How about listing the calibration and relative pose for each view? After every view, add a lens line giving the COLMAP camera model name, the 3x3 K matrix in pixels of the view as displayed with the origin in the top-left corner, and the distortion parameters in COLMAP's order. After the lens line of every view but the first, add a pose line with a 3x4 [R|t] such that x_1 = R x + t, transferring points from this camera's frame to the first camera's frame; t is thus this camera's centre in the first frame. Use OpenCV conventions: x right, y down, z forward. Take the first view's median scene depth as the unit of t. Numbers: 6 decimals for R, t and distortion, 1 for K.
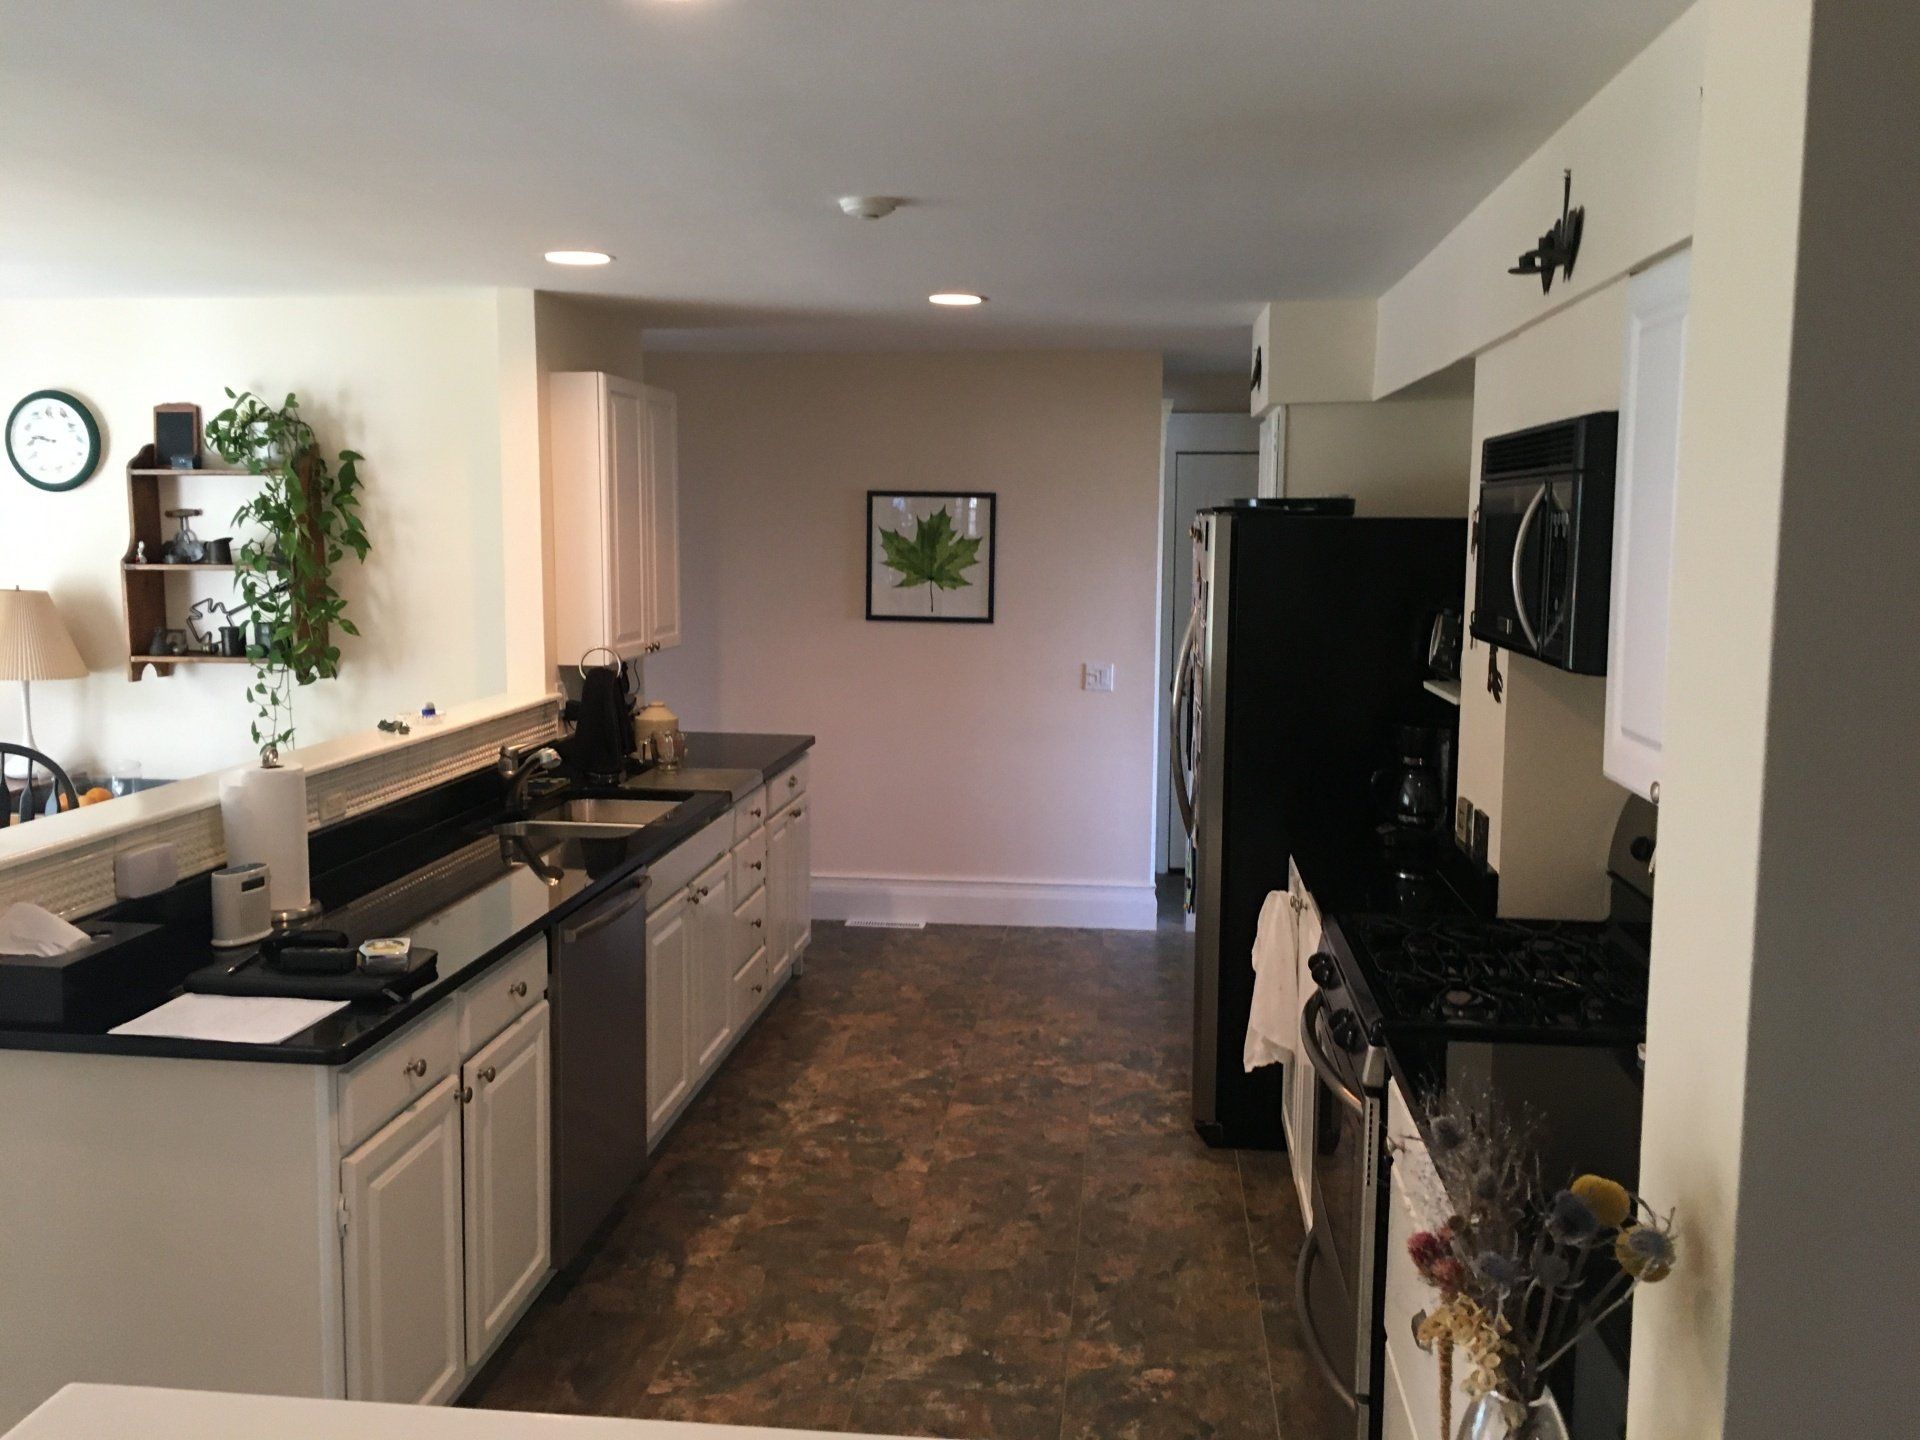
lens RADIAL K [[1614.2, 0, 960.0], [0, 1614.2, 720.0], [0, 0, 1]] dist [0.067087, -0.005671]
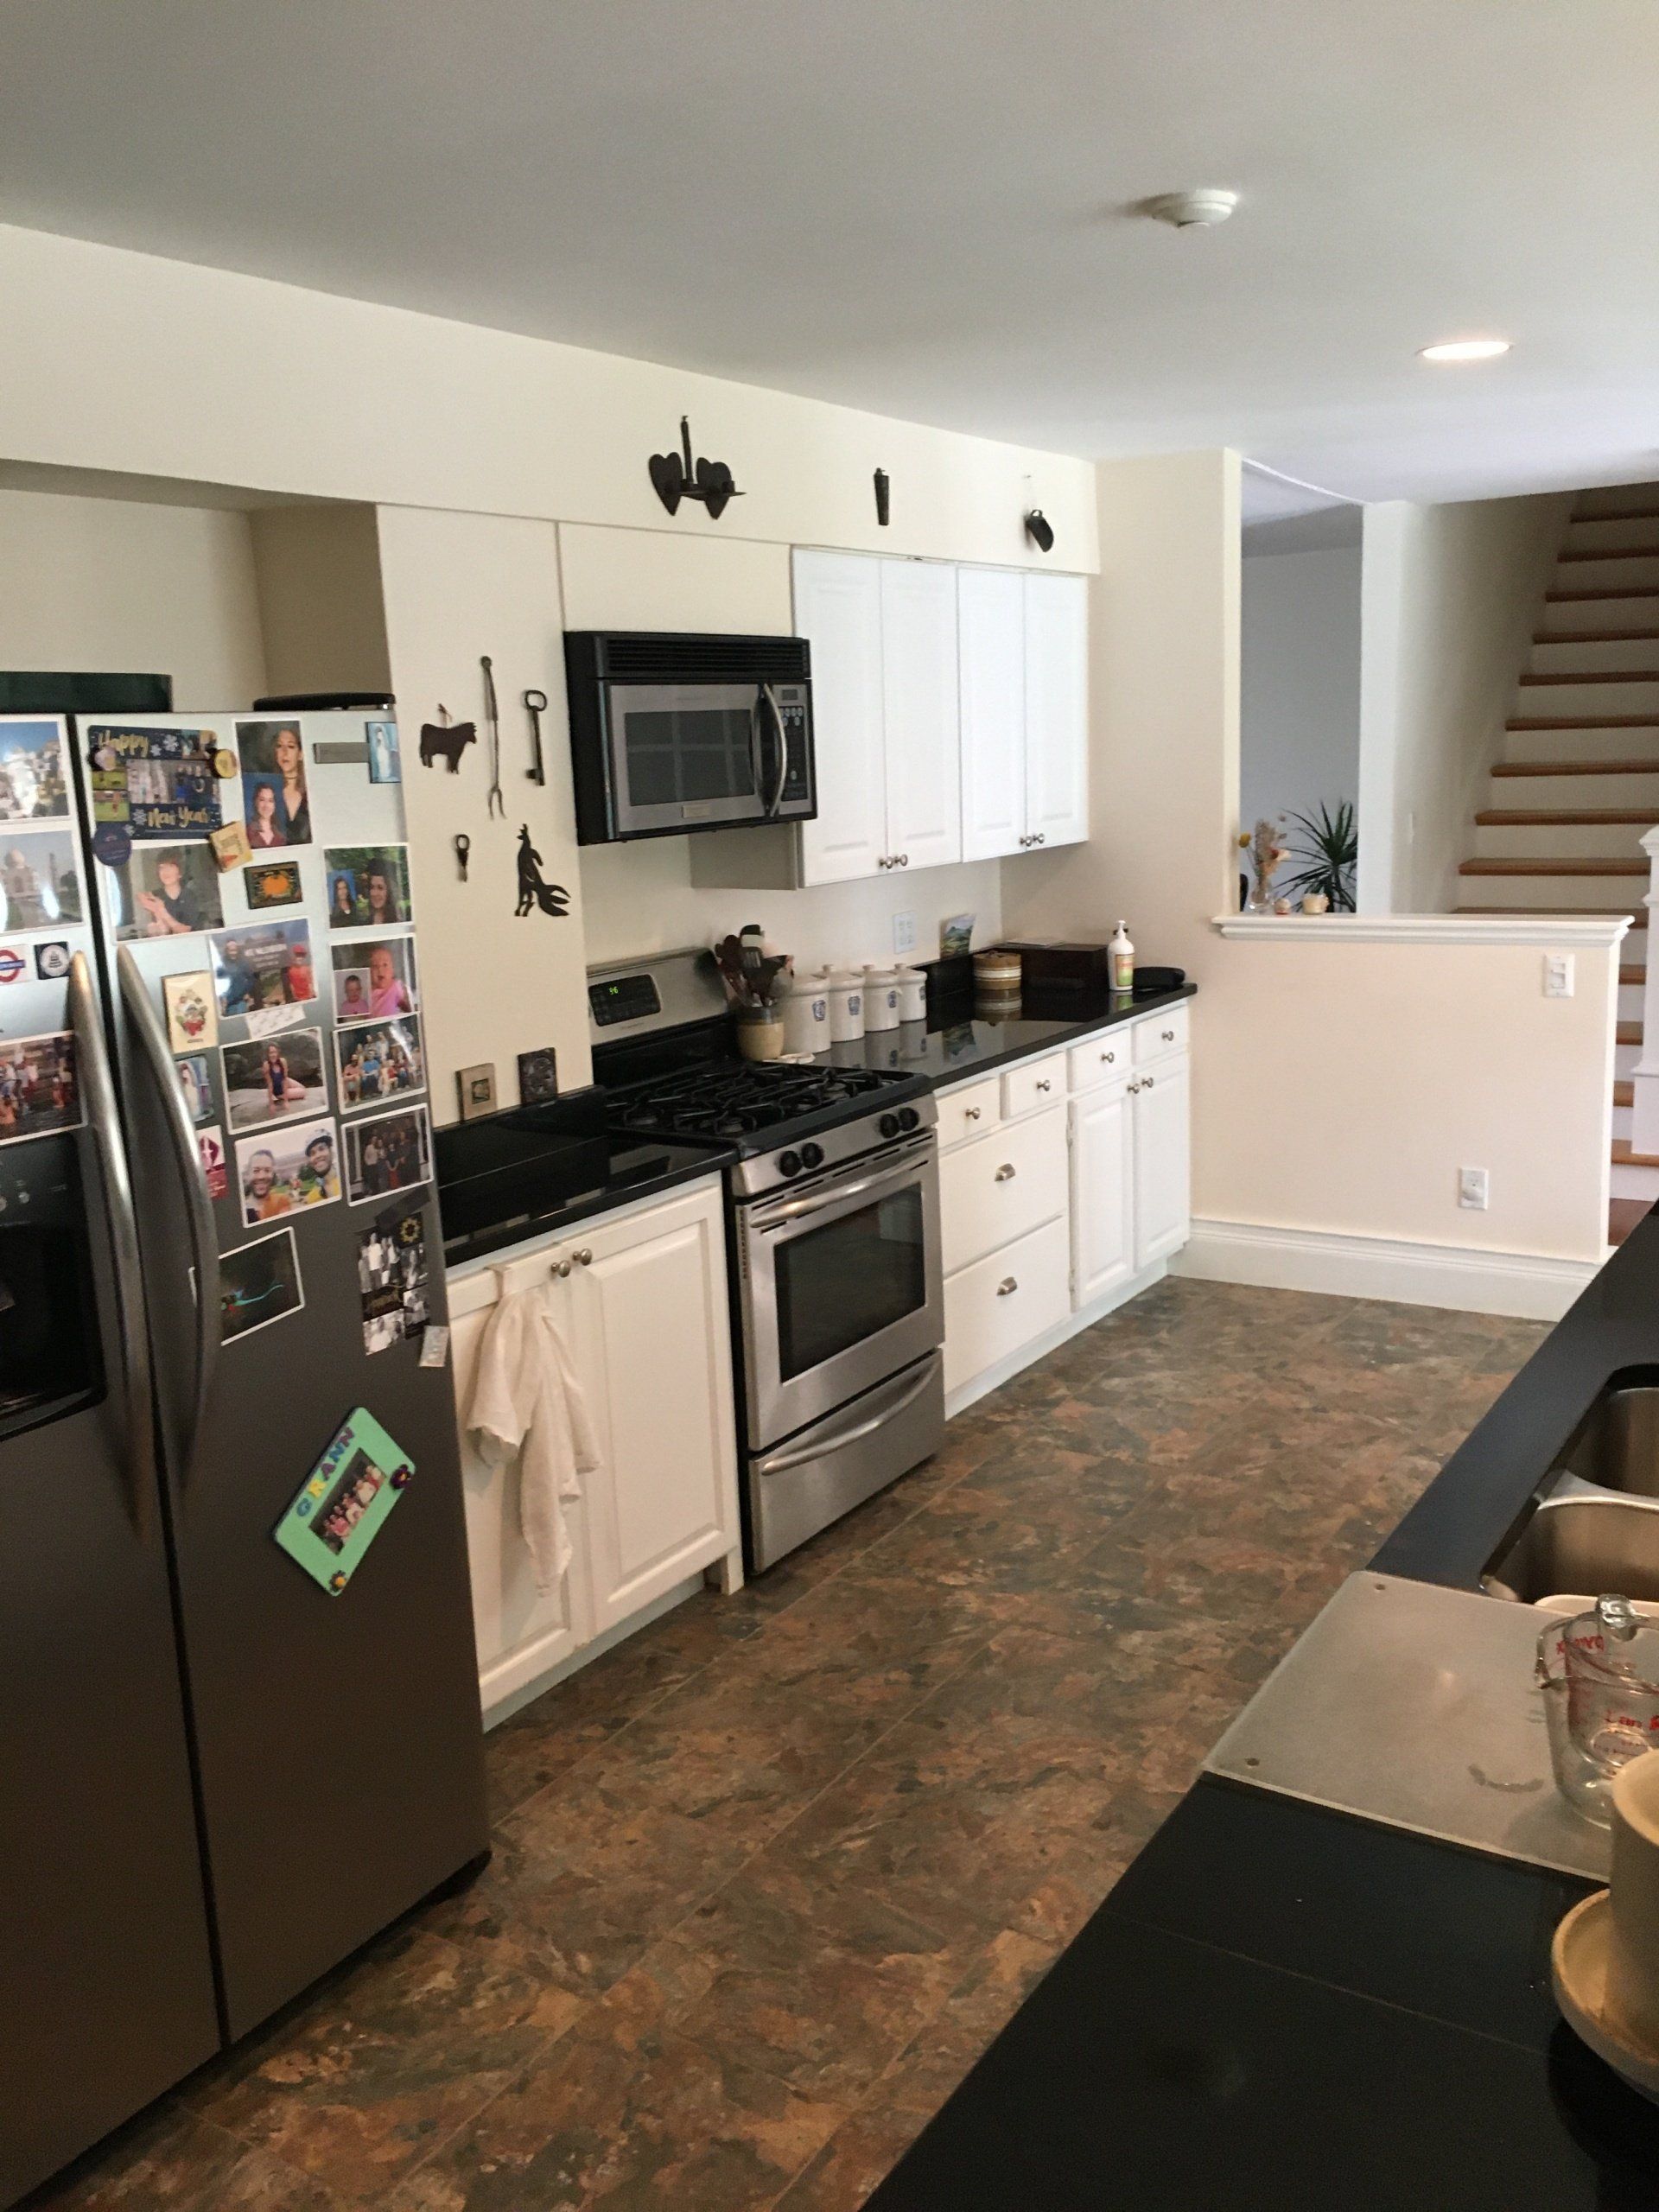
lens RADIAL K [[1859.7, 0, 822.7], [0, 1859.7, 1114.9], [0, 0, 1]] dist [0.067087, -0.005671]
pose [[-0.893342, -0.059838, 0.445376, -0.185395], [0.092521, 0.945370, 0.312594, -0.143213], [-0.439750, 0.320460, -0.839003, 1.186763]]
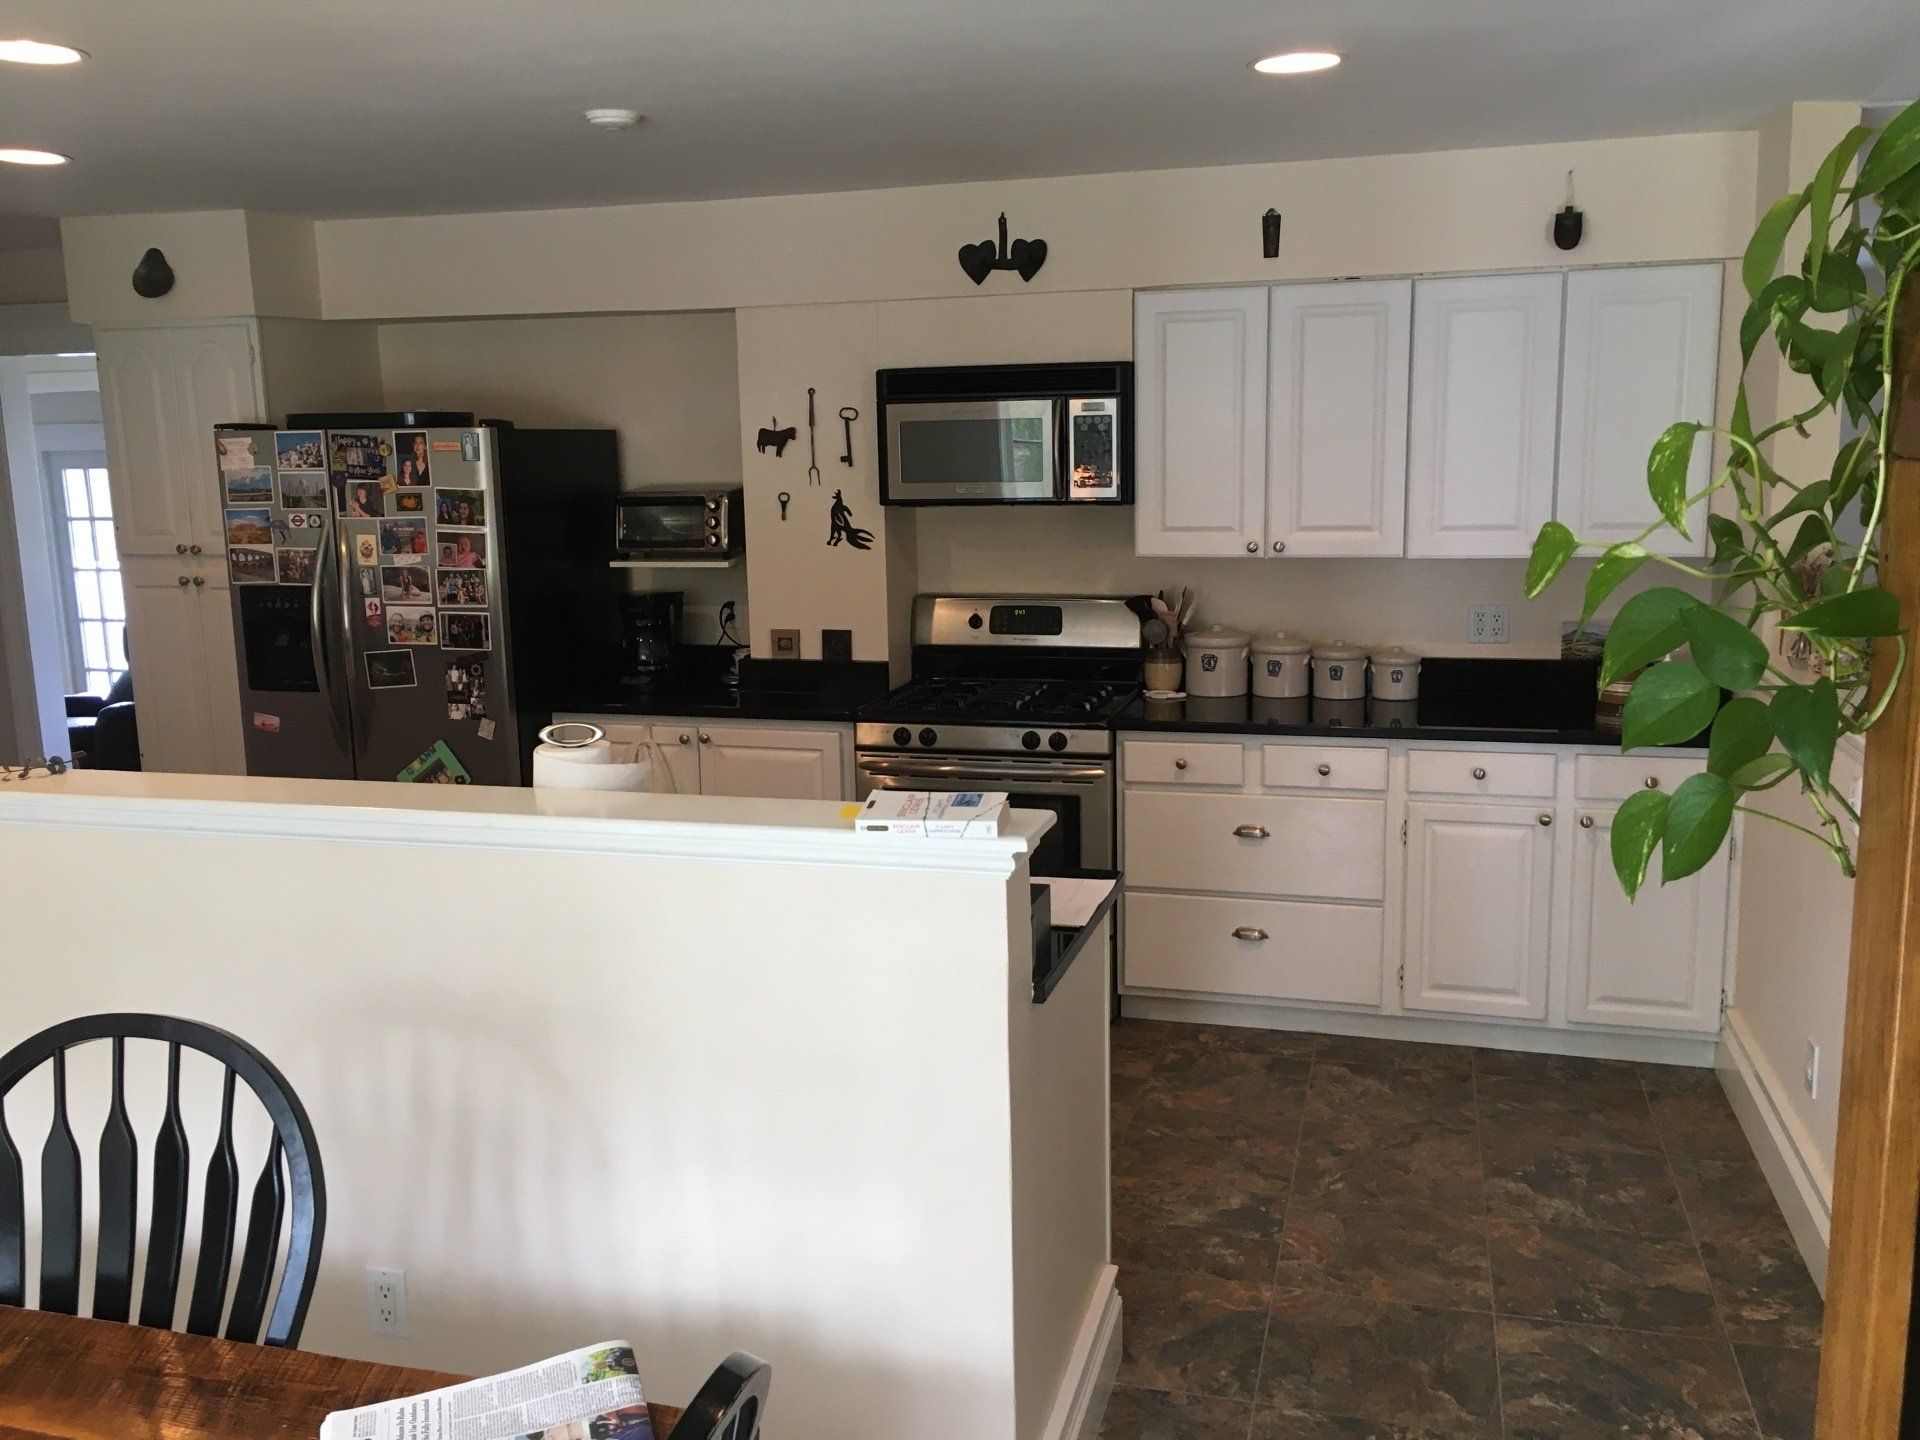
lens RADIAL K [[1614.2, 0, 960.0], [0, 1614.2, 720.0], [0, 0, 1]] dist [0.067087, -0.005671]
pose [[0.162042, -0.178840, 0.970443, -0.710030], [0.143122, 0.977300, 0.156205, -0.048516], [-0.976350, 0.113580, 0.183960, 0.413668]]
